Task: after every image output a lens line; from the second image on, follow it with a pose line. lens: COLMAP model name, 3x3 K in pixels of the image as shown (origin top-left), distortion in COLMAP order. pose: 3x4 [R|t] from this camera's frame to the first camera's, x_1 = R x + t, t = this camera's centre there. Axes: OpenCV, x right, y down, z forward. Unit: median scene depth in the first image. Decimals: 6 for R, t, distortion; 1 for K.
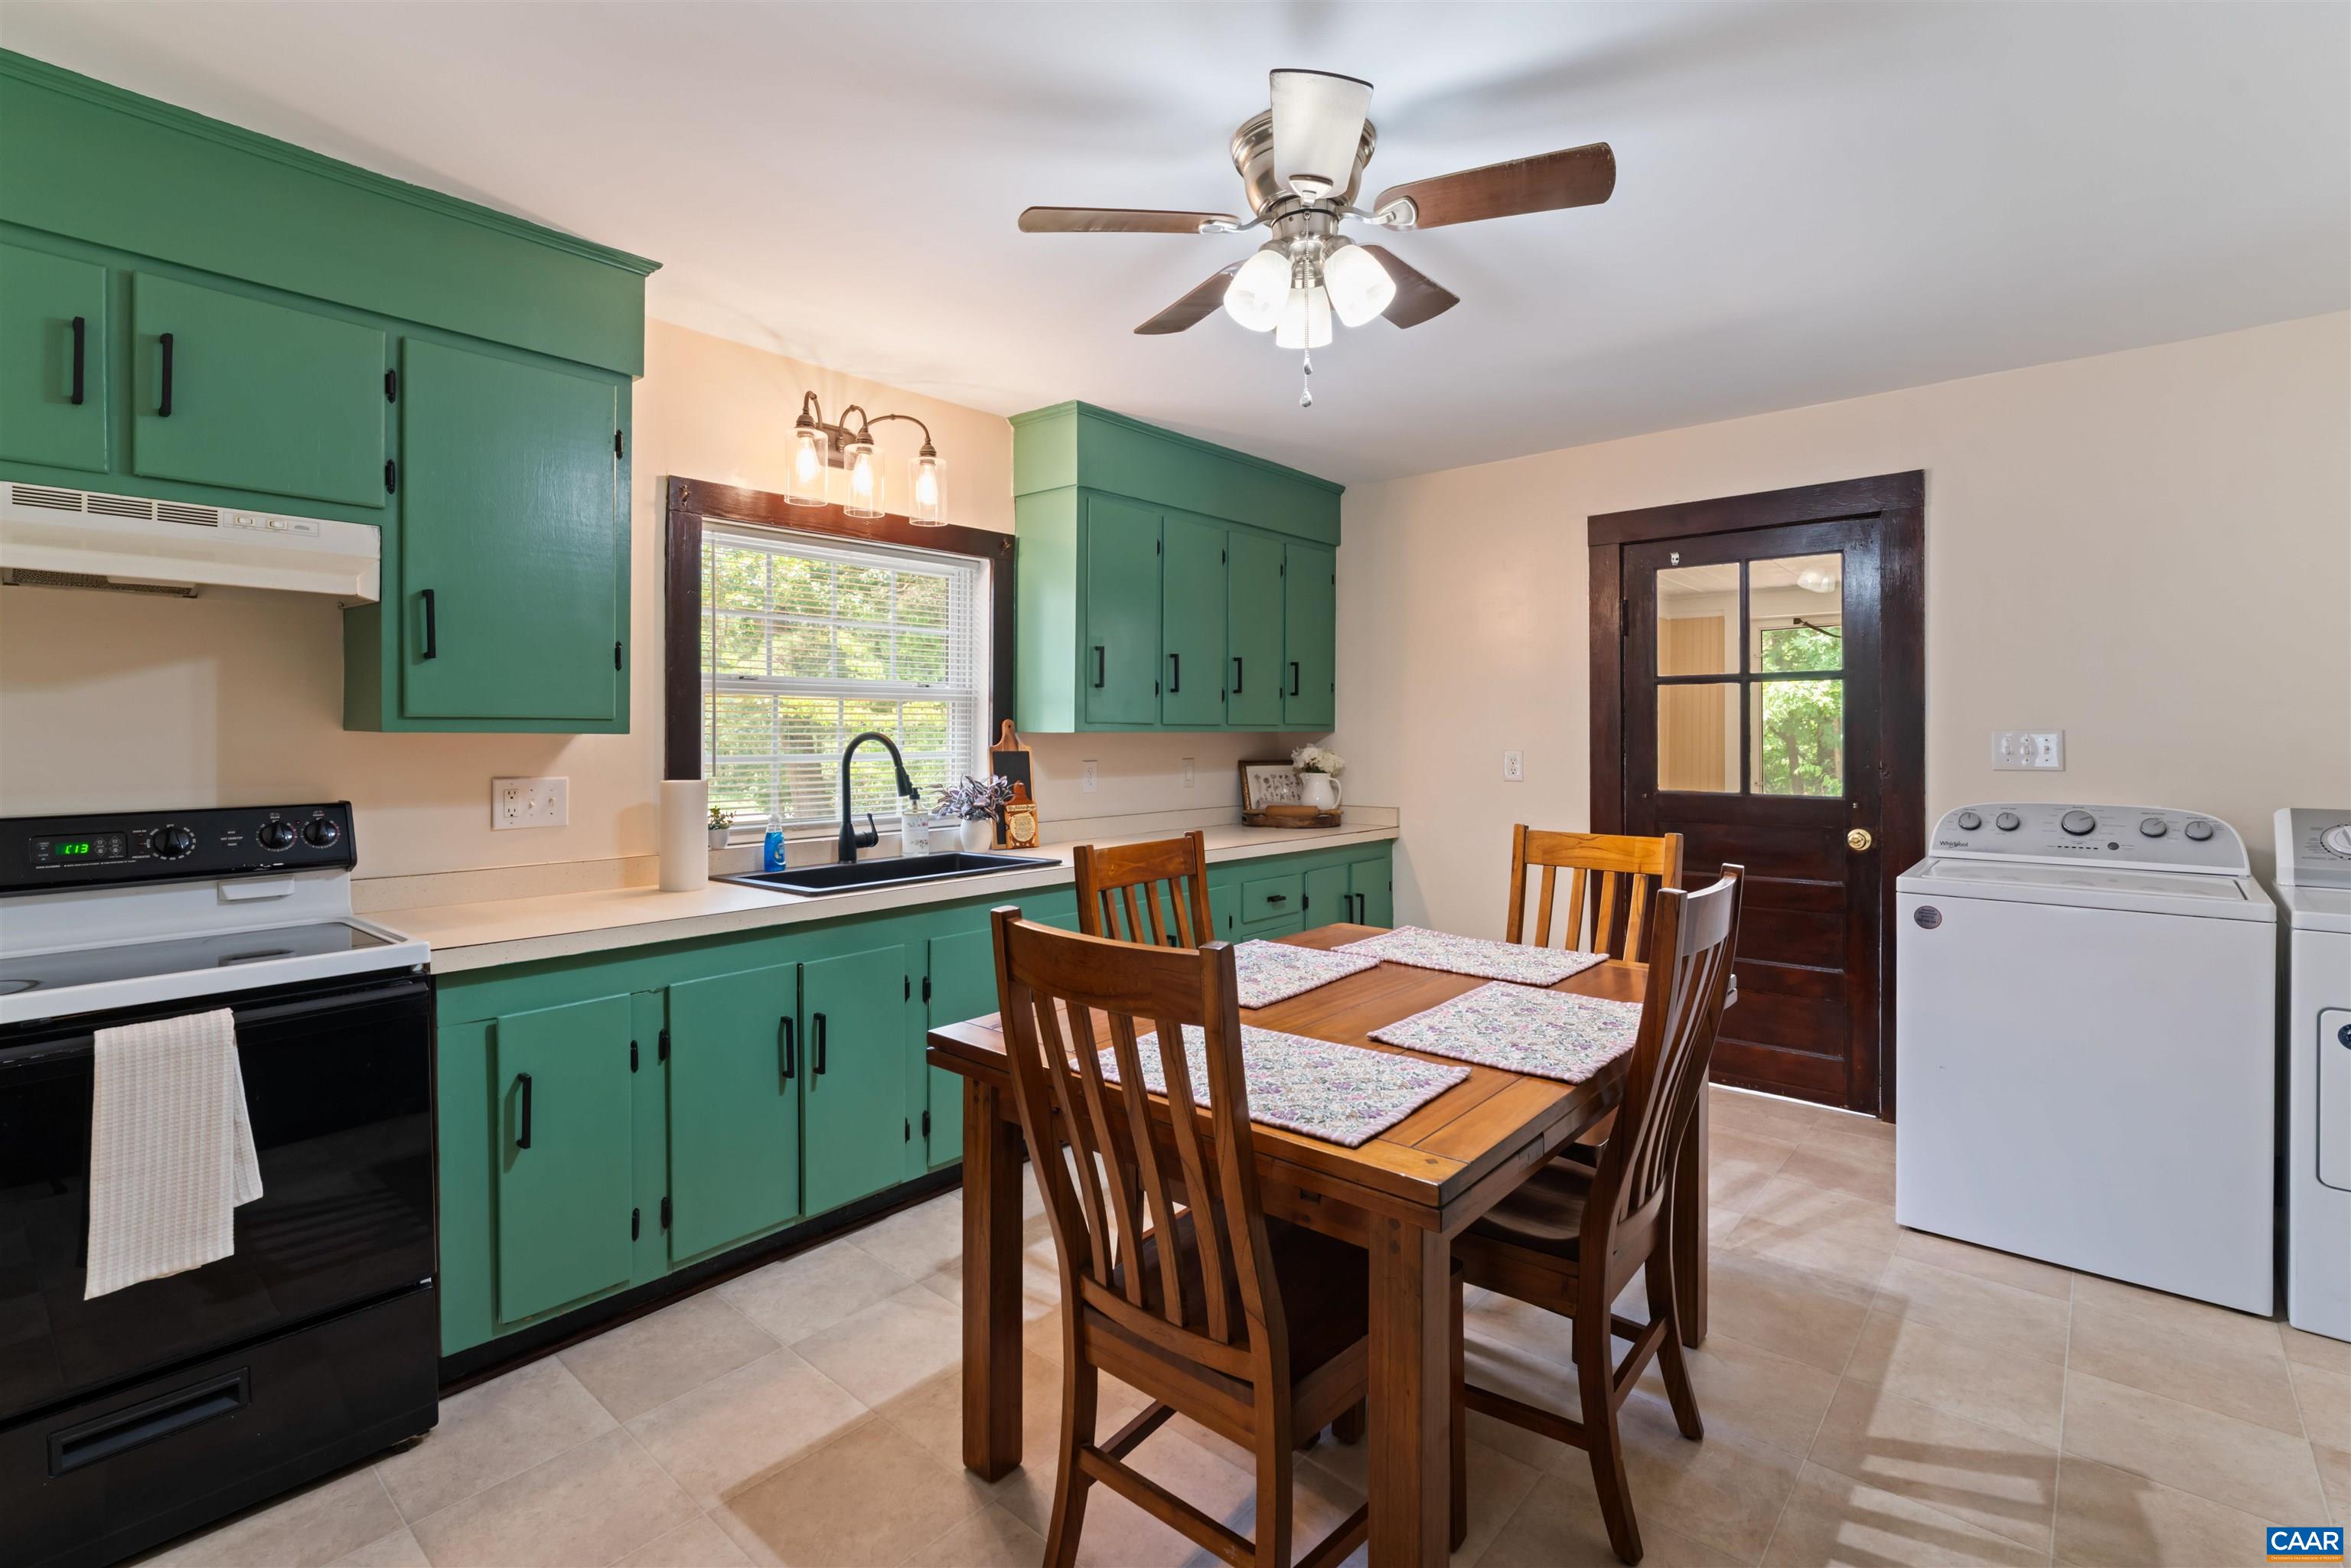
lens RADIAL K [[1073.4, 0, 1184.4], [0, 1073.4, 759.9], [0, 0, 1]] dist [-0.003902, 0.000242]
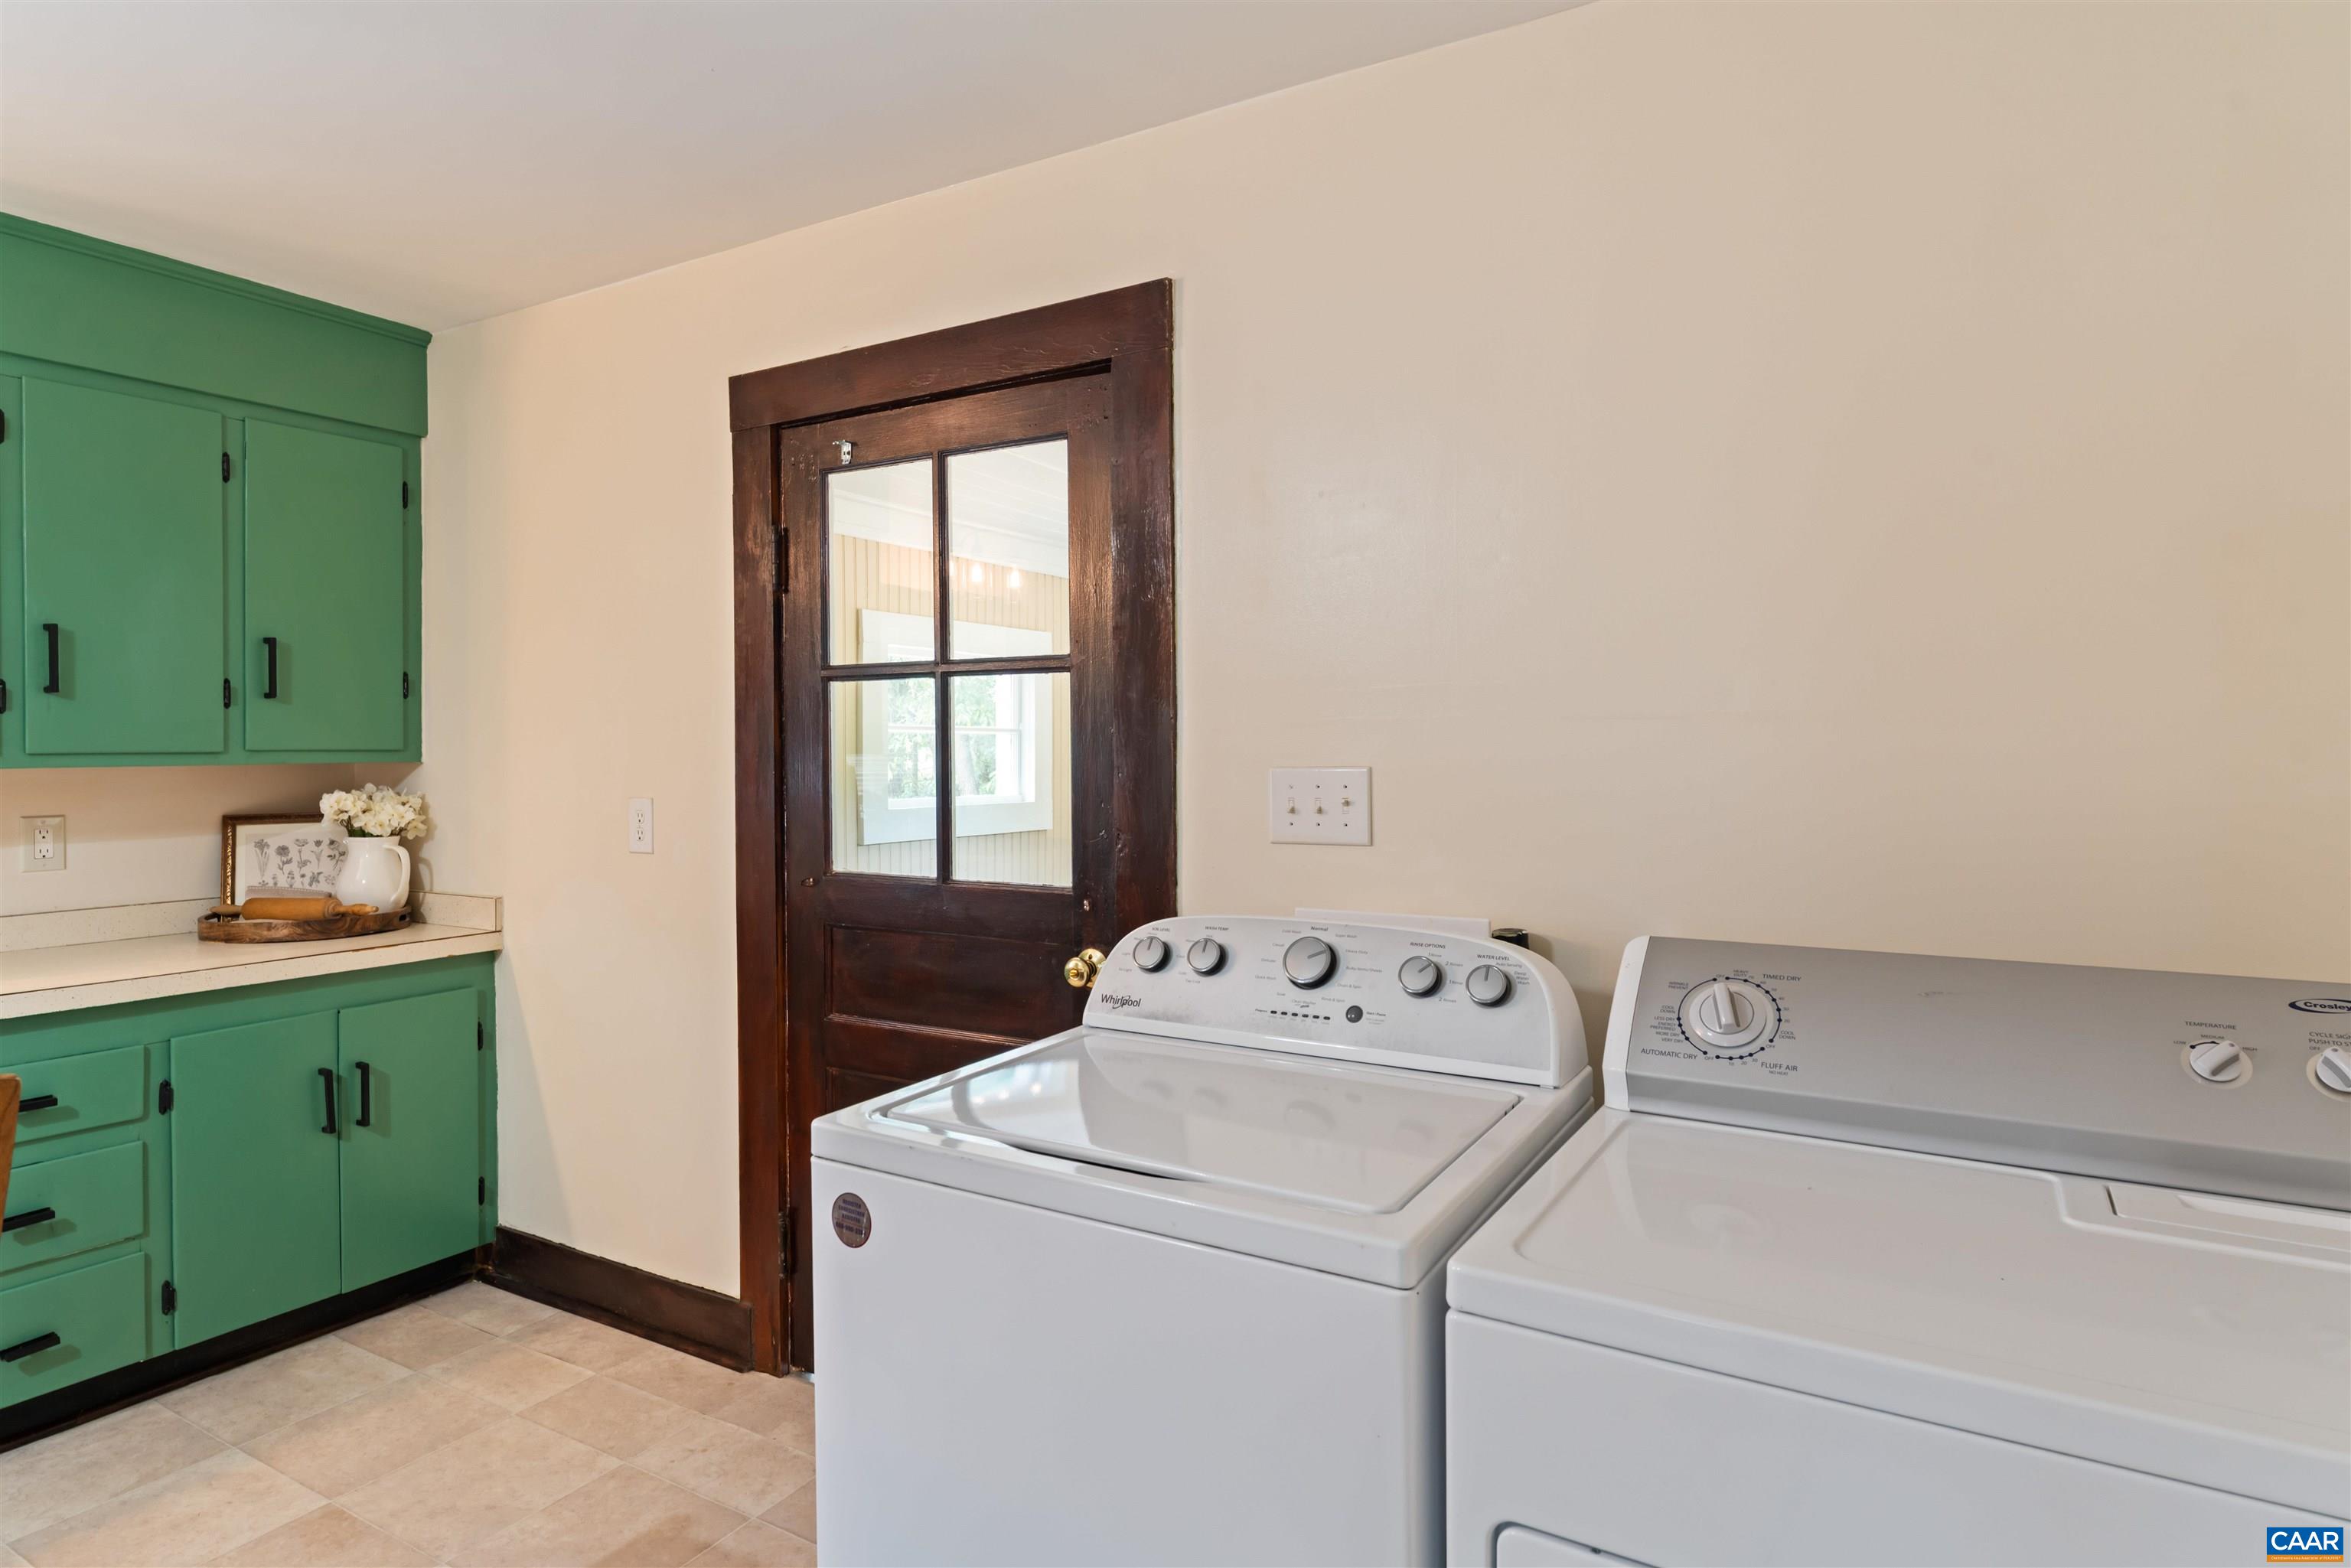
lens RADIAL K [[1257.2, 0, 1170.8], [0, 1257.2, 757.1], [0, 0, 1]] dist [-0.000434, -0.001920]
pose [[0.985052, -0.003139, 0.172227, 0.554351], [0.005966, 0.999856, -0.015902, -0.021303], [-0.172152, 0.016692, 0.984929, 0.365387]]
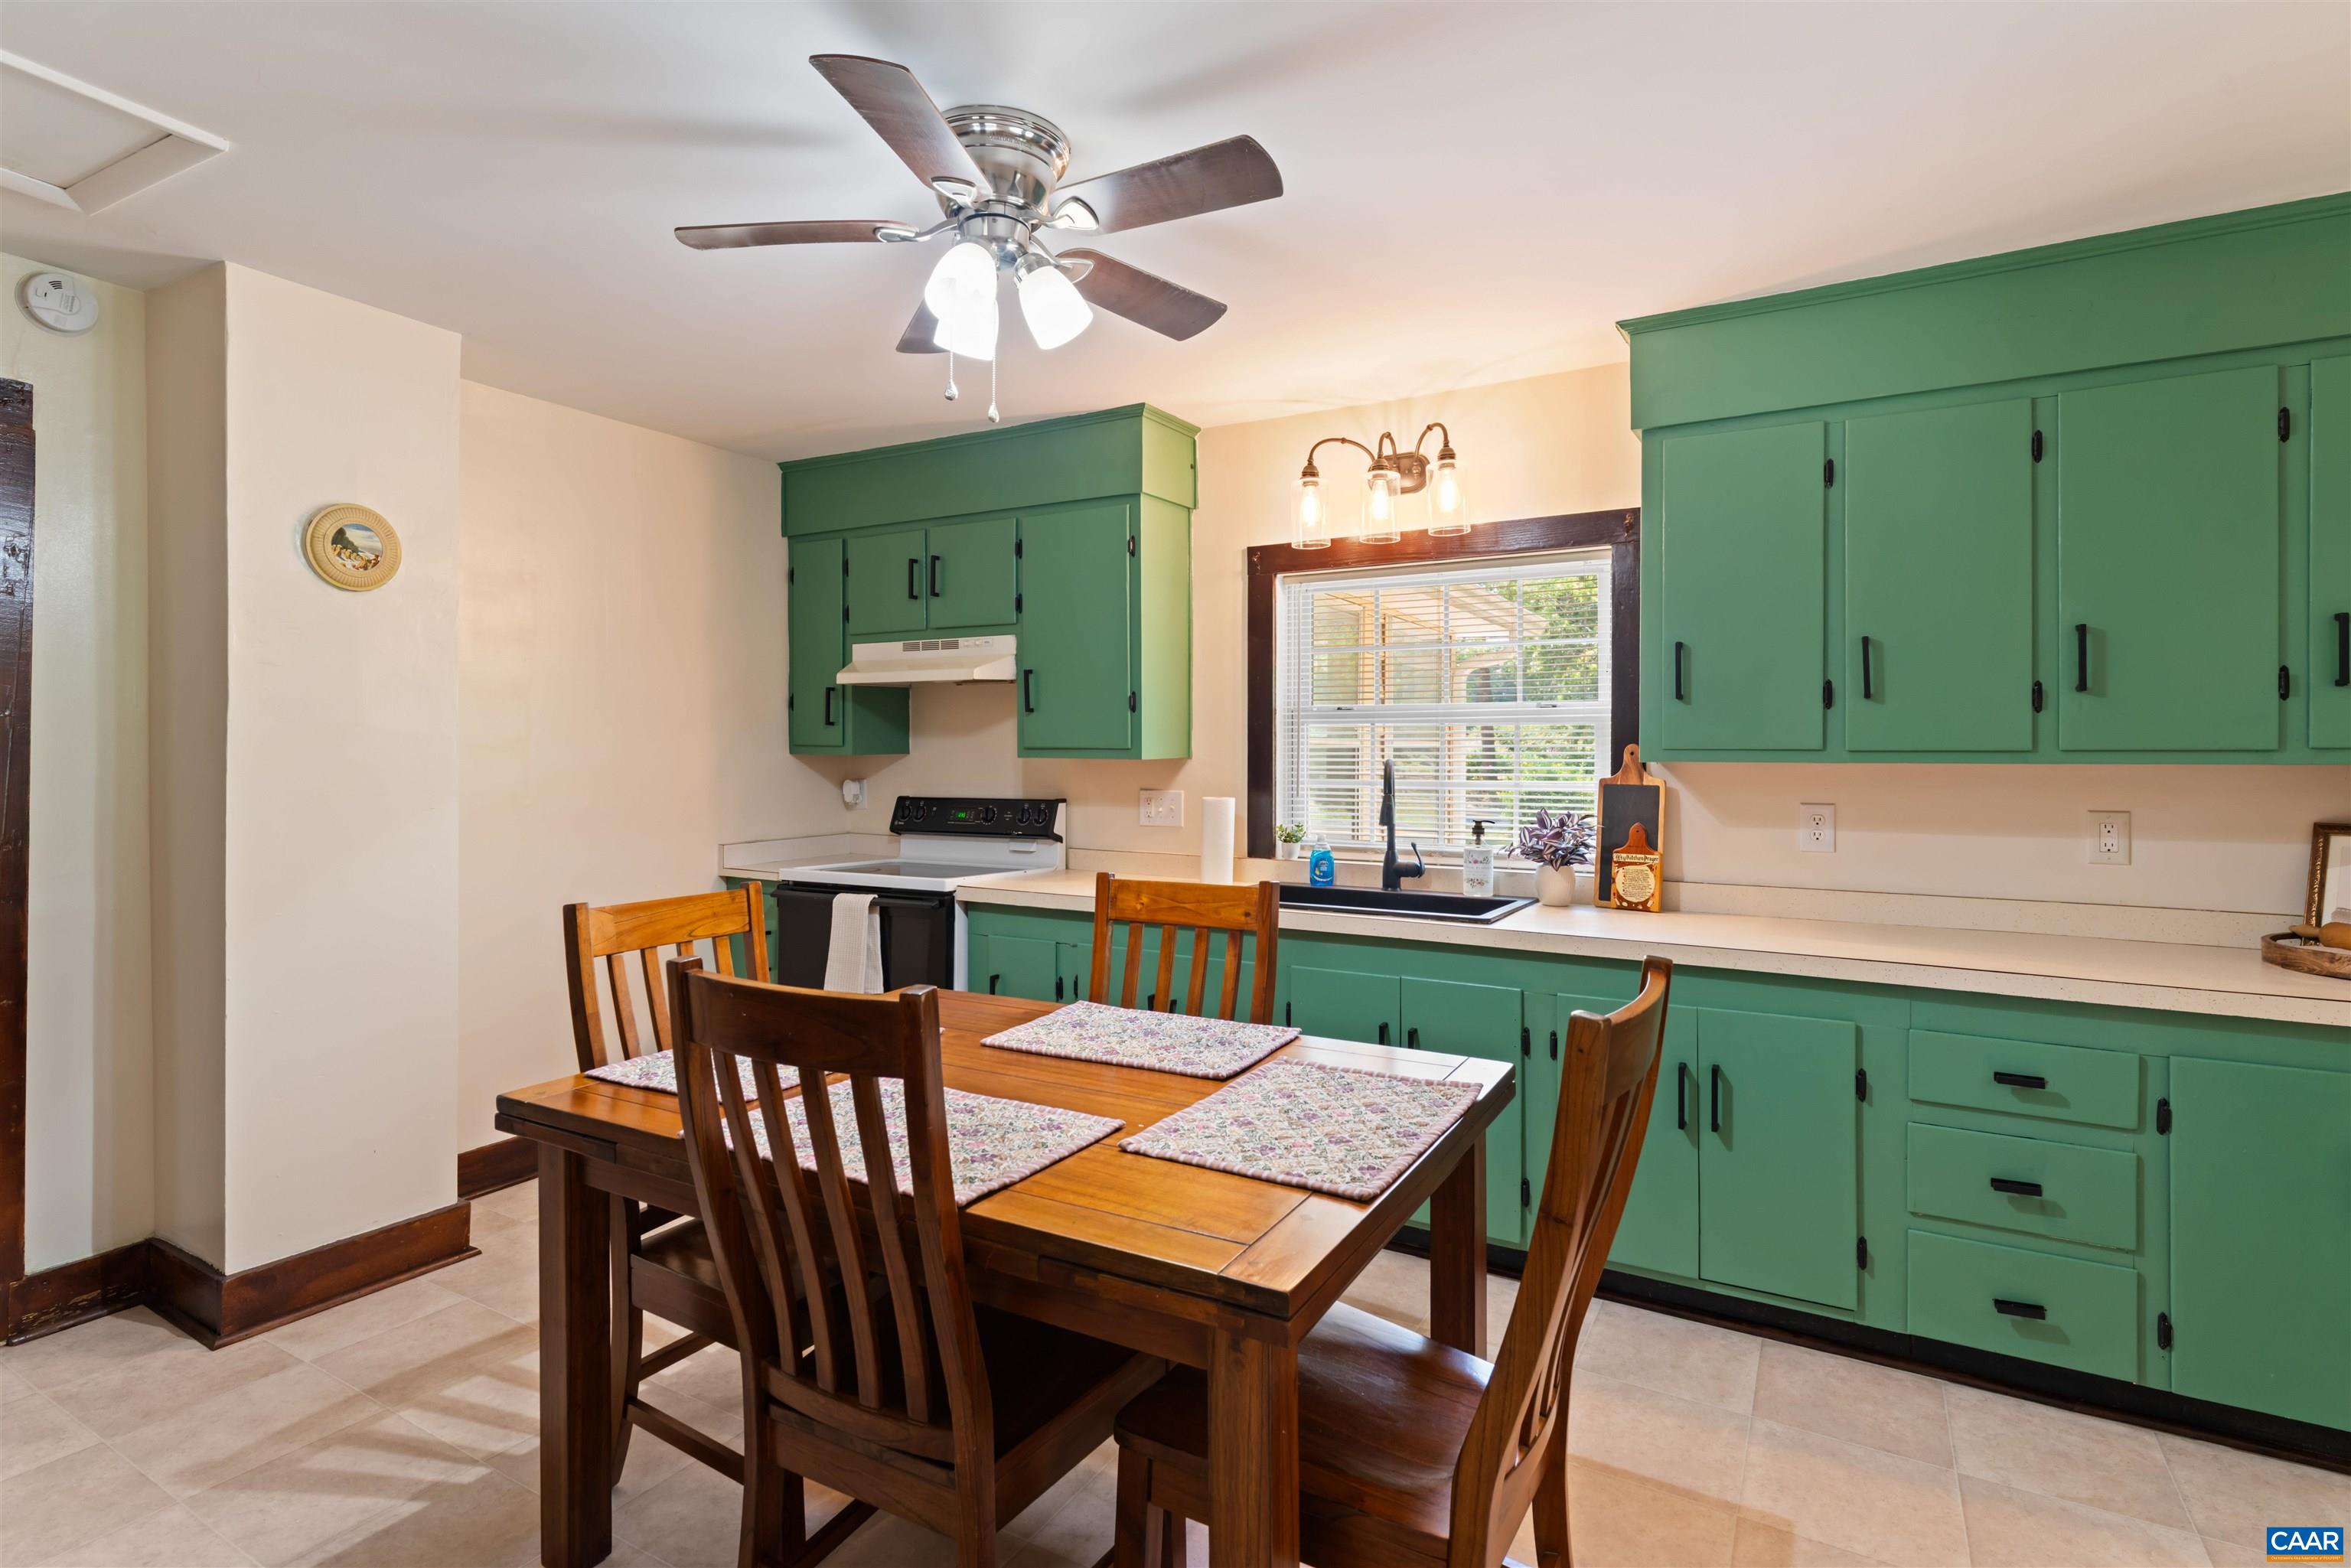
lens RADIAL K [[1183.1, 0, 1166.2], [0, 1183.1, 751.2], [0, 0, 1]] dist [0.005191, 0.000965]
pose [[0.178663, 0.003782, -0.983903, 0.638378], [-0.025642, 0.999671, -0.000814, -0.023493], [0.983576, 0.025375, 0.178702, 0.521068]]
